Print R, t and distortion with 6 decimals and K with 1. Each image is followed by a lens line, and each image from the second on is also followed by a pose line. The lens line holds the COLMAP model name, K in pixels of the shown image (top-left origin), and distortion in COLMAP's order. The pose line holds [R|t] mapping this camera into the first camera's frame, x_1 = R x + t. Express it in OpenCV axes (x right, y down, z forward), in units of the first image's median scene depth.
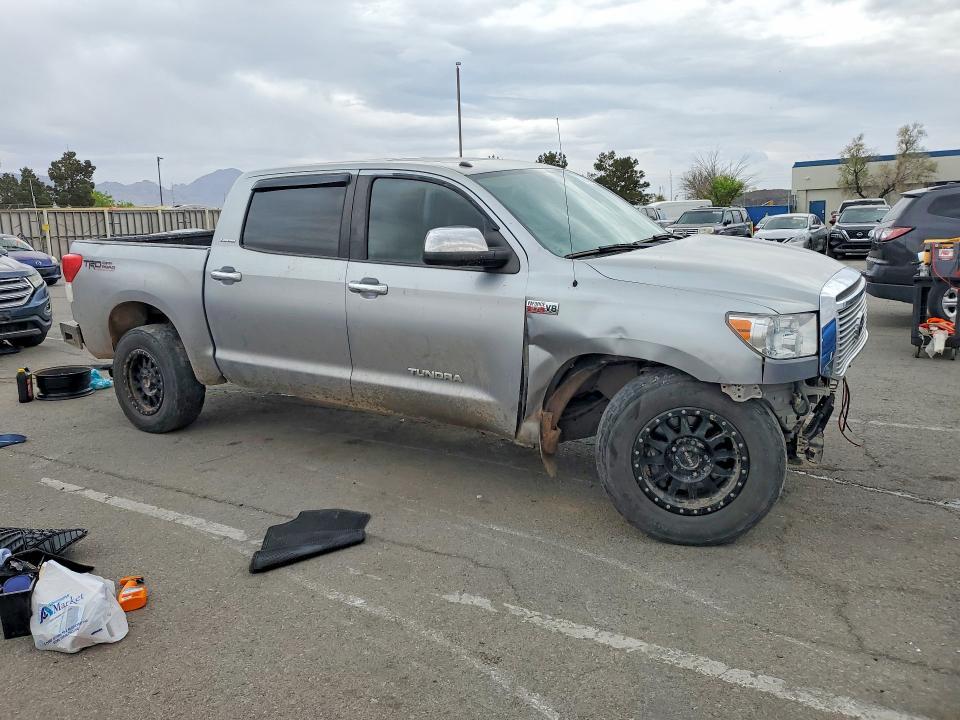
lens RADIAL K [[747.6, 0, 480.0], [0, 747.6, 360.0], [0, 0, 1]] dist [0.024576, 0.000006]
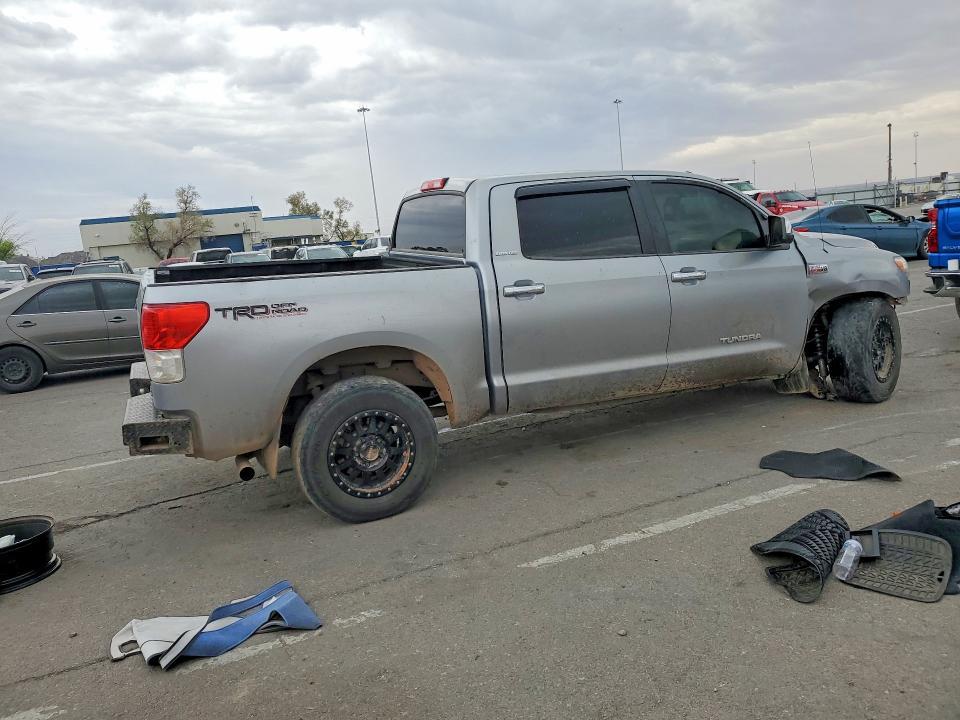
lens RADIAL K [[705.2, 0, 480.0], [0, 705.2, 360.0], [0, 0, 1]] dist [0.009137, 0.000834]
pose [[0.585824, -0.170307, 0.792342, -1.049113], [0.220773, 0.974232, 0.046172, -0.079876], [-0.779788, 0.147879, 0.608328, 0.529695]]
